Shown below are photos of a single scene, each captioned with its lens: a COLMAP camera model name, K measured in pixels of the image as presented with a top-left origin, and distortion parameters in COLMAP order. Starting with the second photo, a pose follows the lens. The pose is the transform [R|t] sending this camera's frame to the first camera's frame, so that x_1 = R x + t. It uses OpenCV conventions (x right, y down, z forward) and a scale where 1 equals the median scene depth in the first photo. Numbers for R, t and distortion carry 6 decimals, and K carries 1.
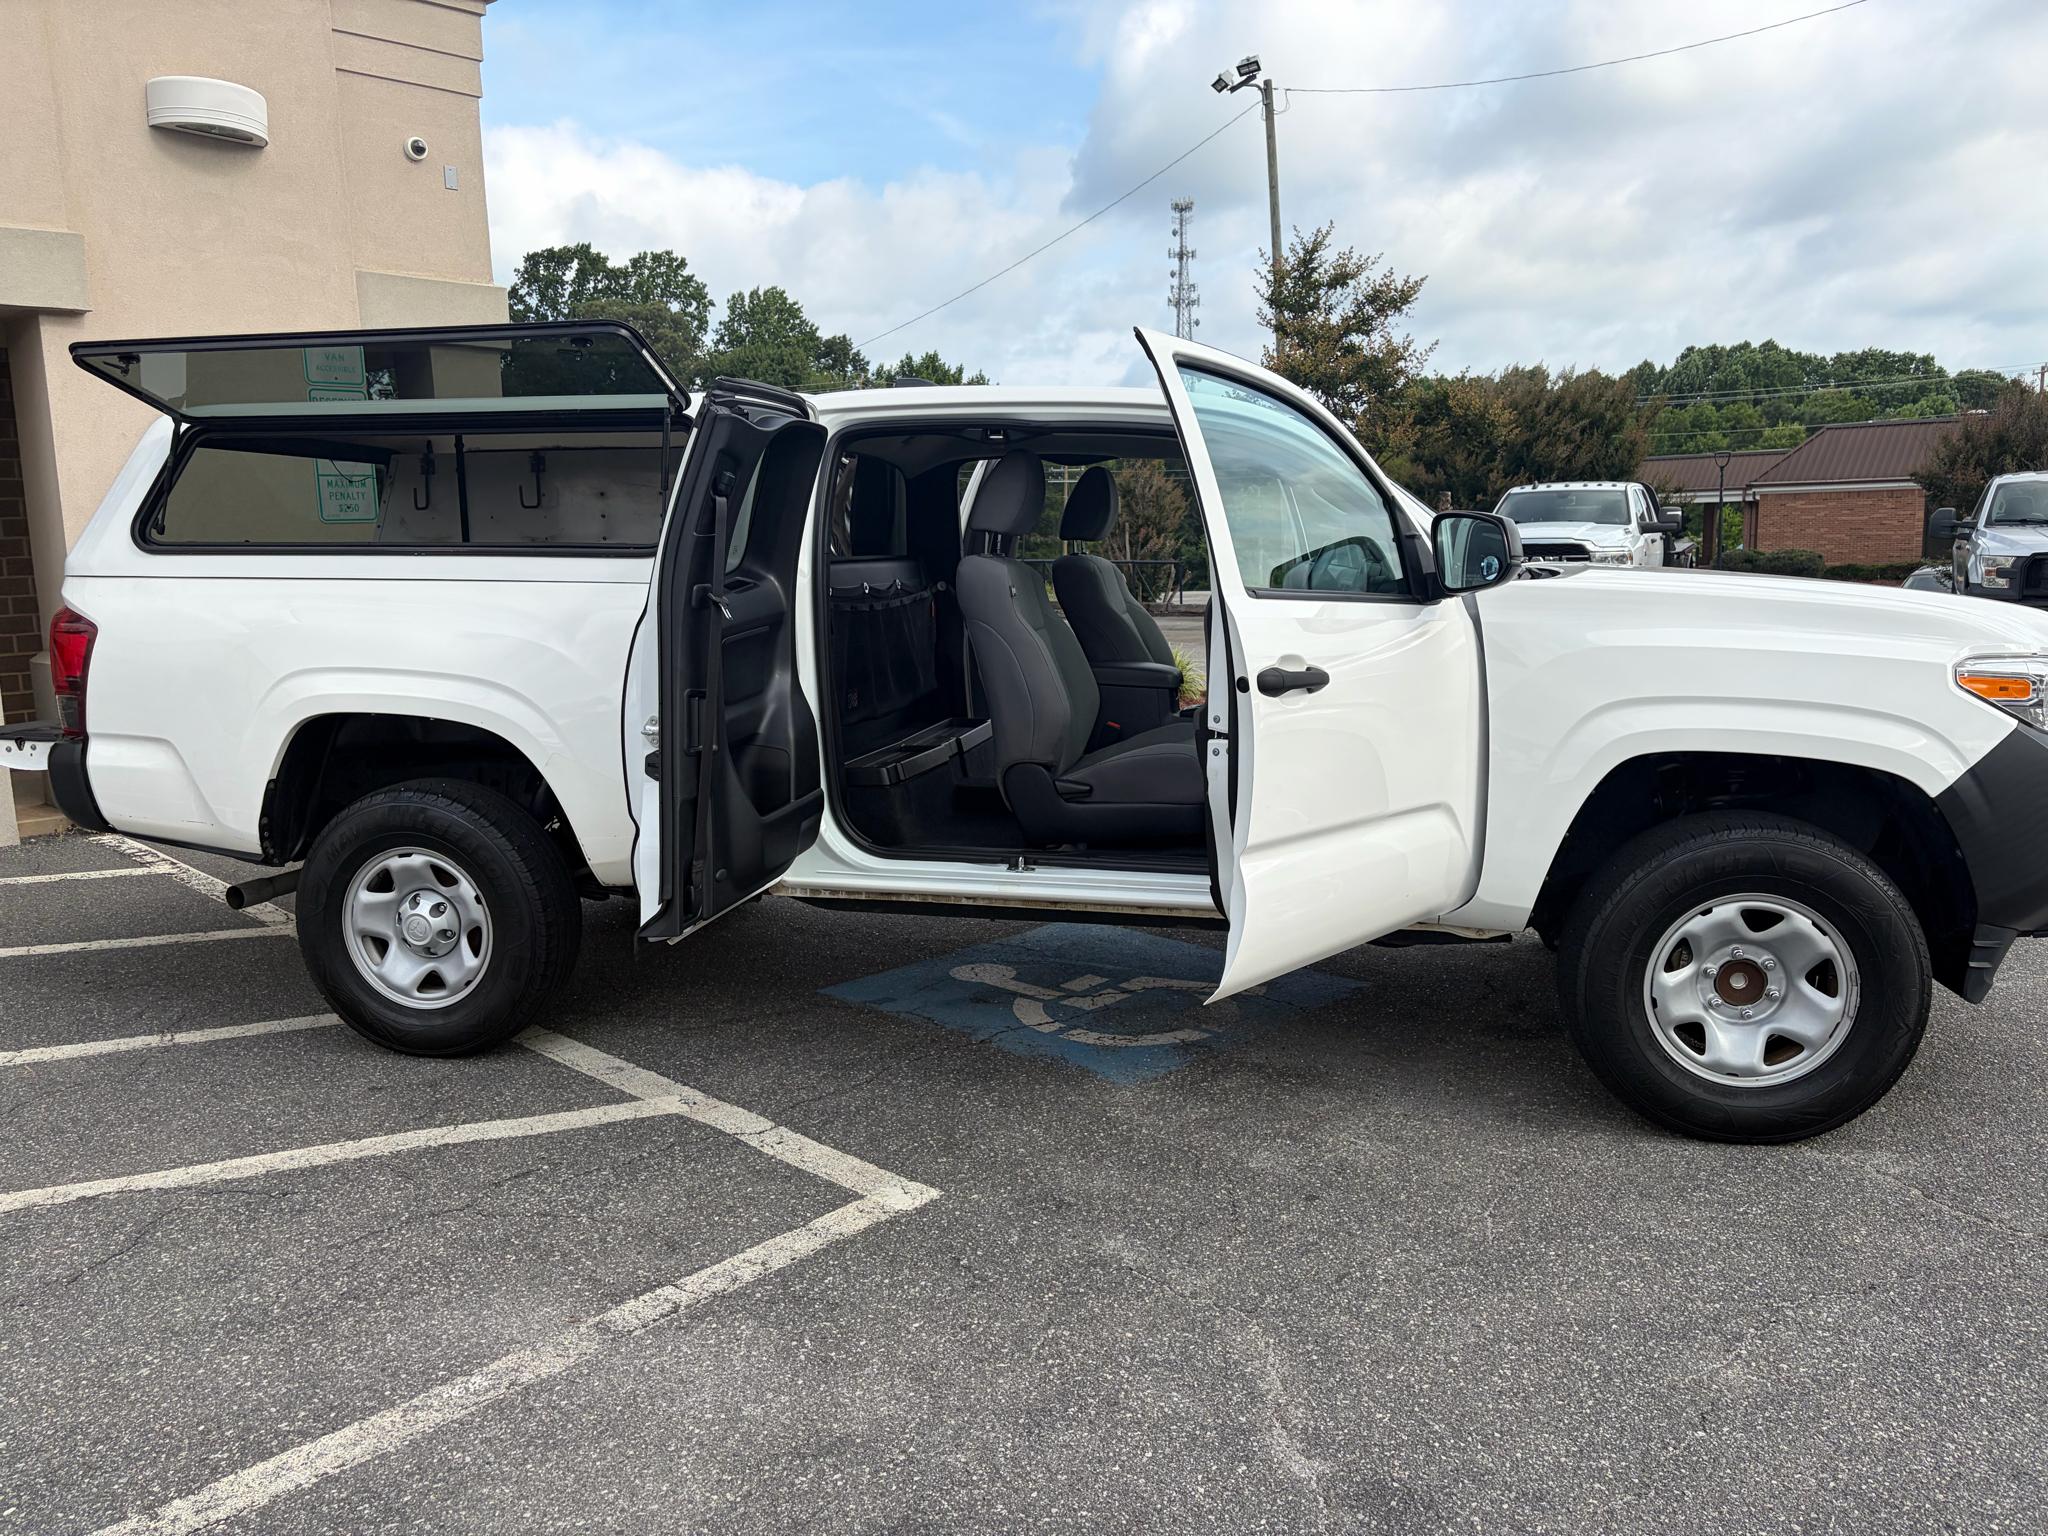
lens RADIAL K [[1533.8, 0, 997.2], [0, 1533.8, 765.4], [0, 0, 1]] dist [0.066370, -0.084622]
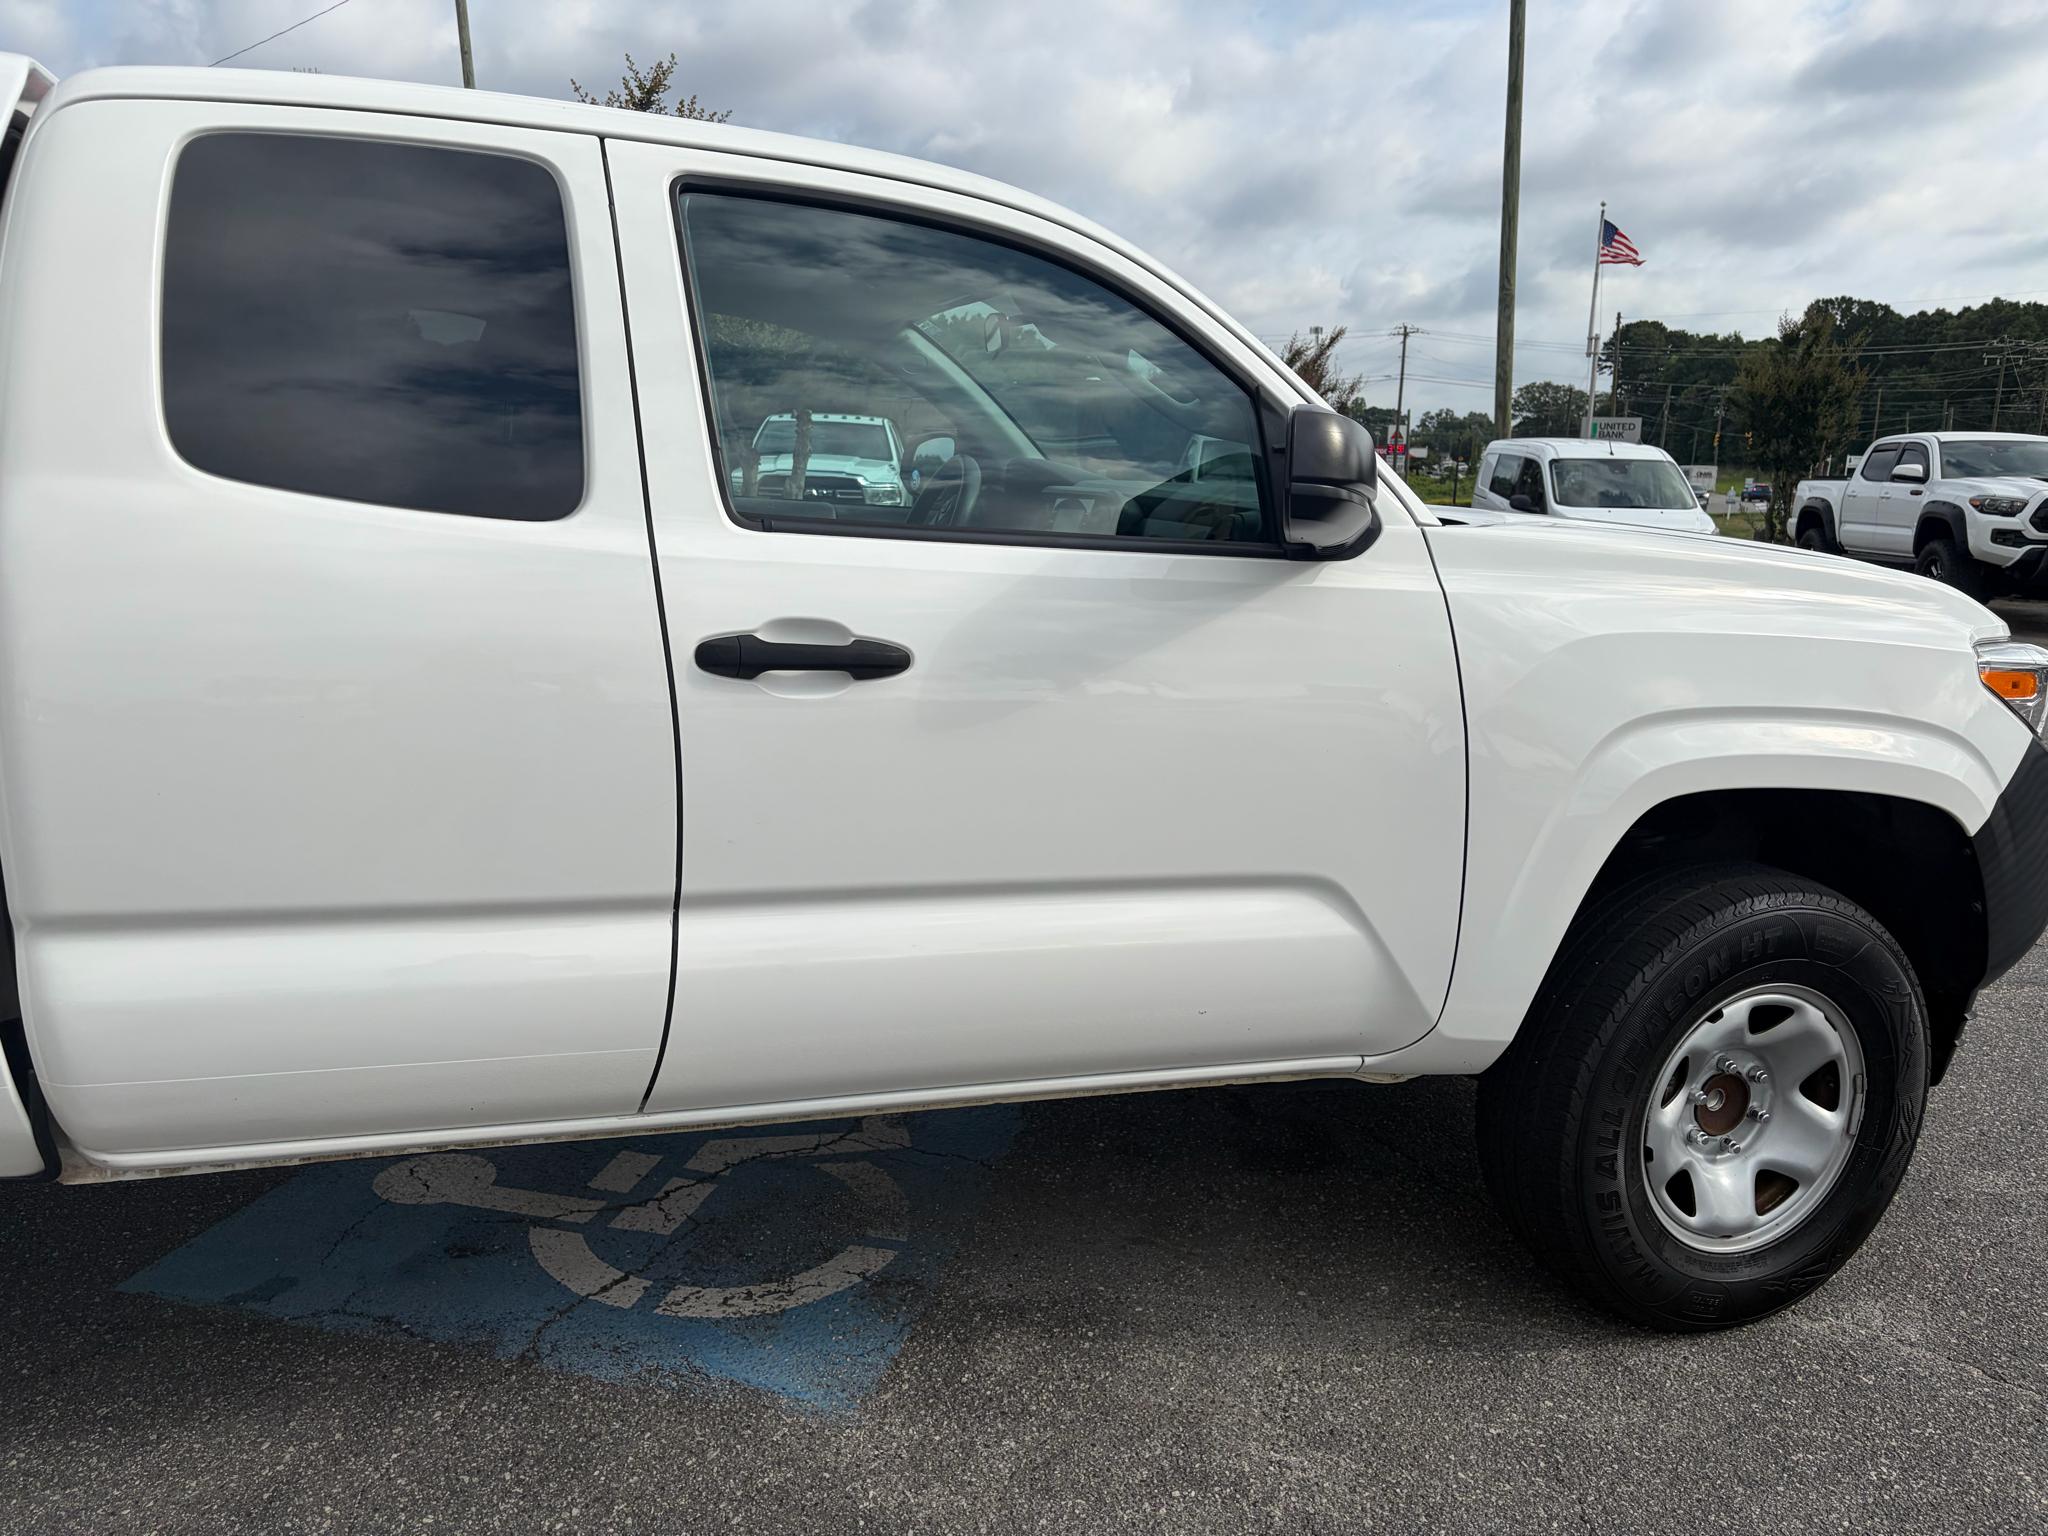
lens RADIAL K [[1554.4, 0, 1017.4], [0, 1554.4, 770.9], [0, 0, 1]] dist [0.022904, -0.007807]
pose [[0.864163, -0.055488, 0.500143, -0.148062], [0.032096, 0.997956, 0.055259, -0.061229], [-0.502187, -0.031700, 0.864178, 0.545873]]
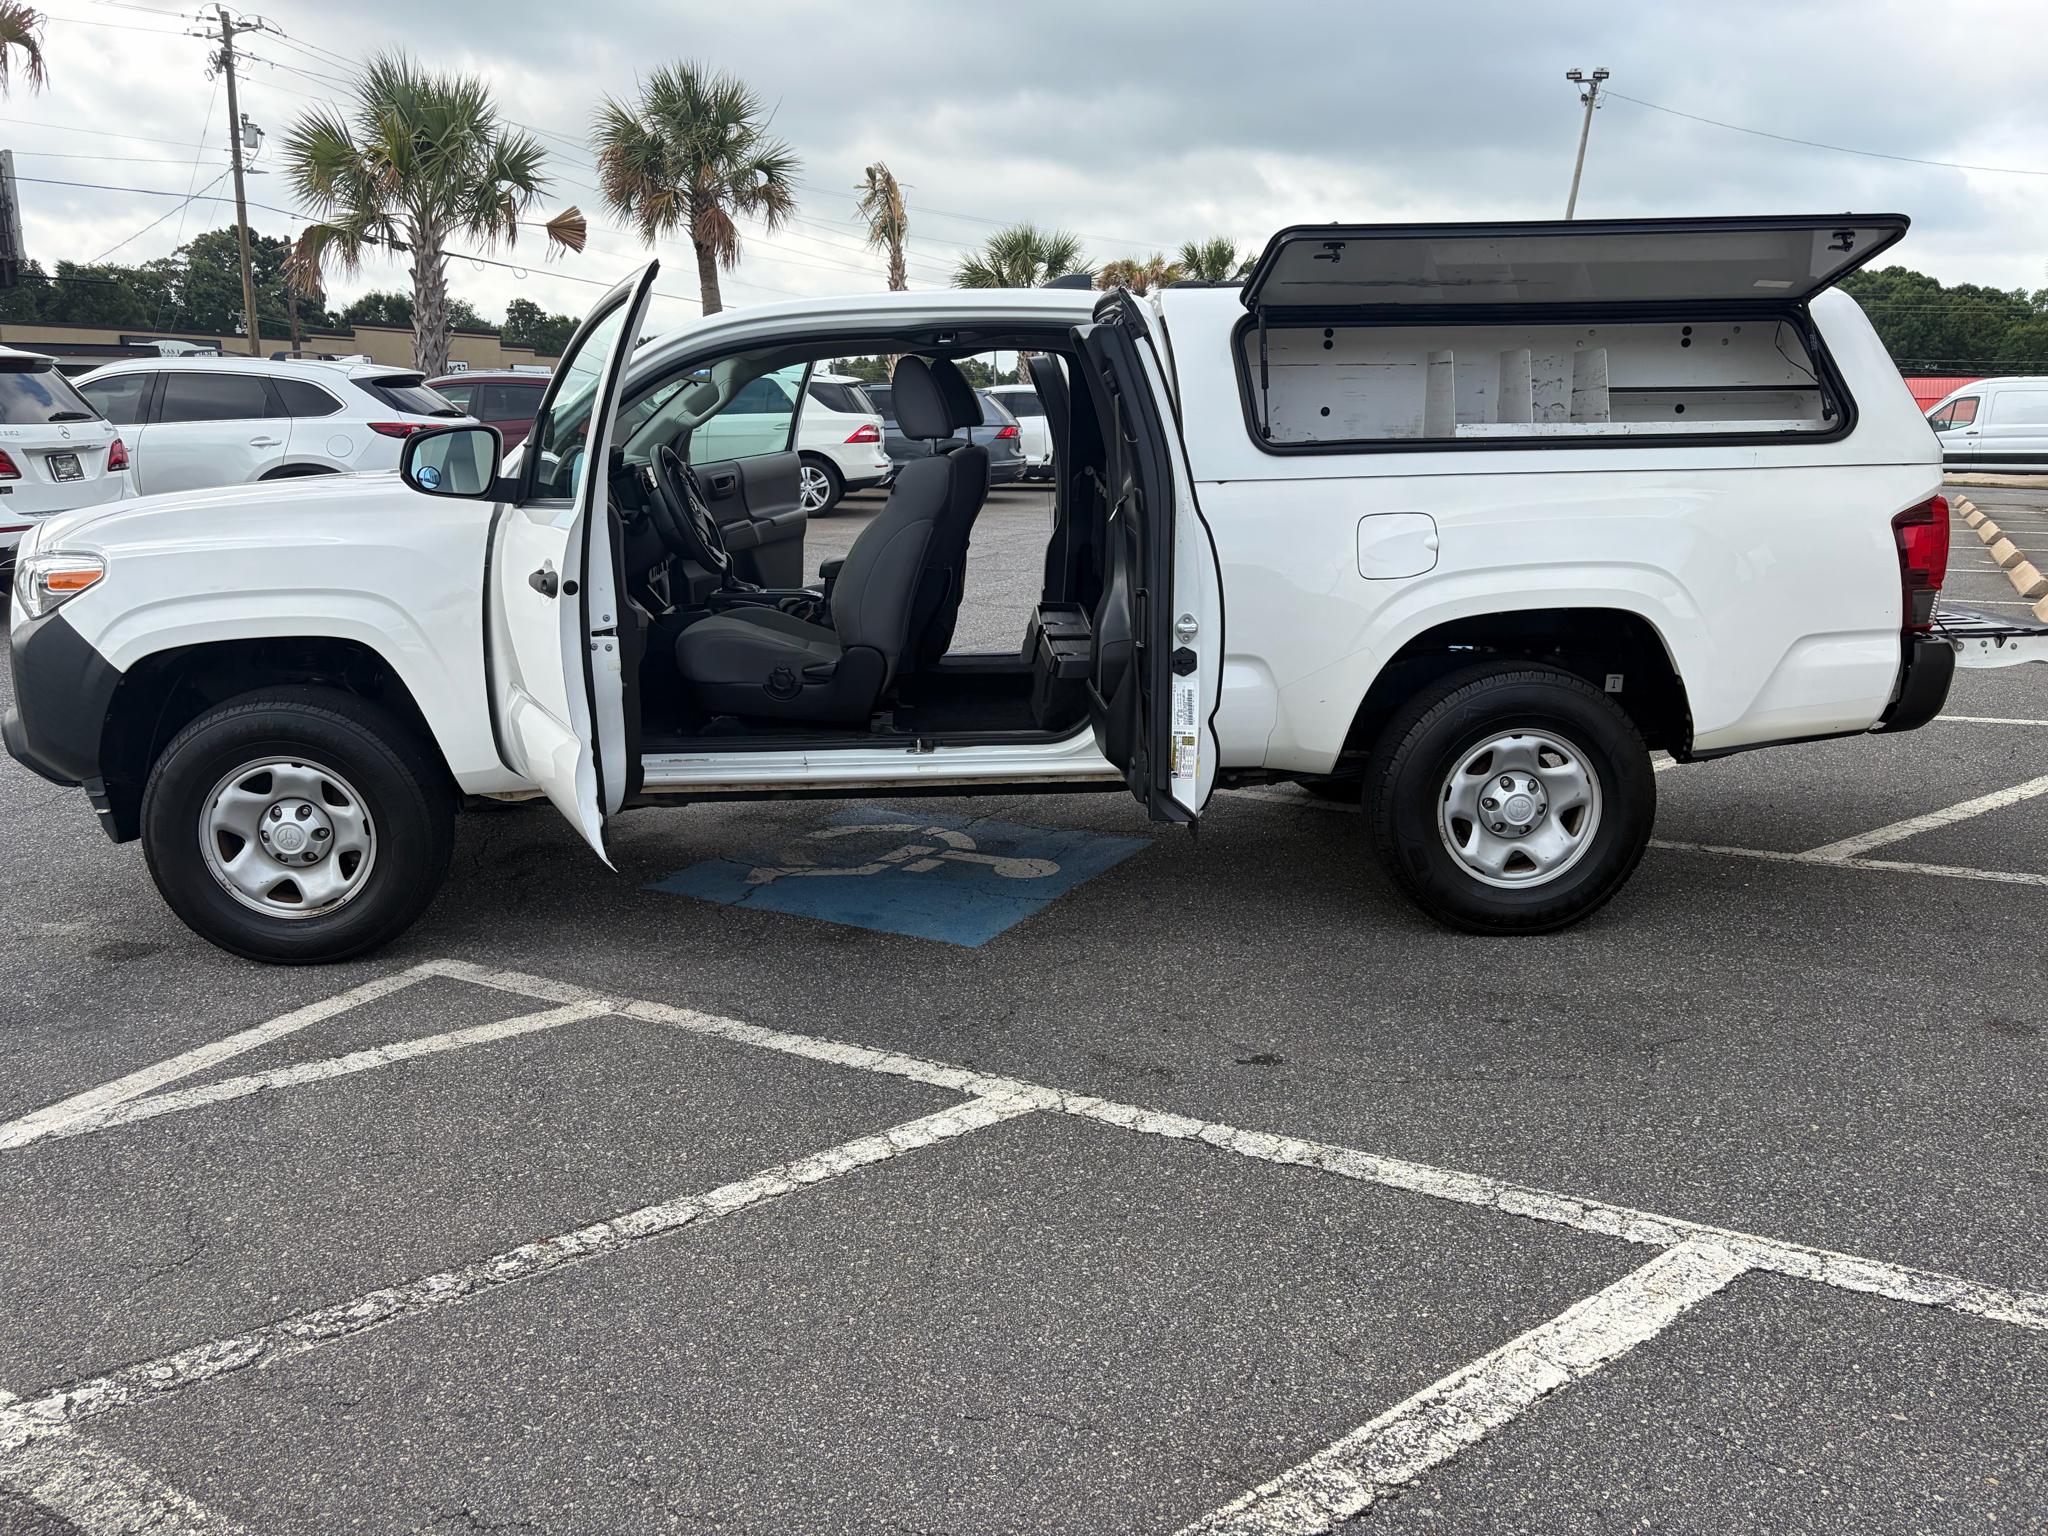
lens RADIAL K [[1563.8, 0, 1043.2], [0, 1563.8, 771.6], [0, 0, 1]] dist [0.010079, -0.001379]
pose [[-0.960852, 0.078443, -0.265727, 0.354336], [-0.024410, 0.931387, 0.363211, -0.425443], [0.275986, 0.355478, -0.893010, 2.685556]]
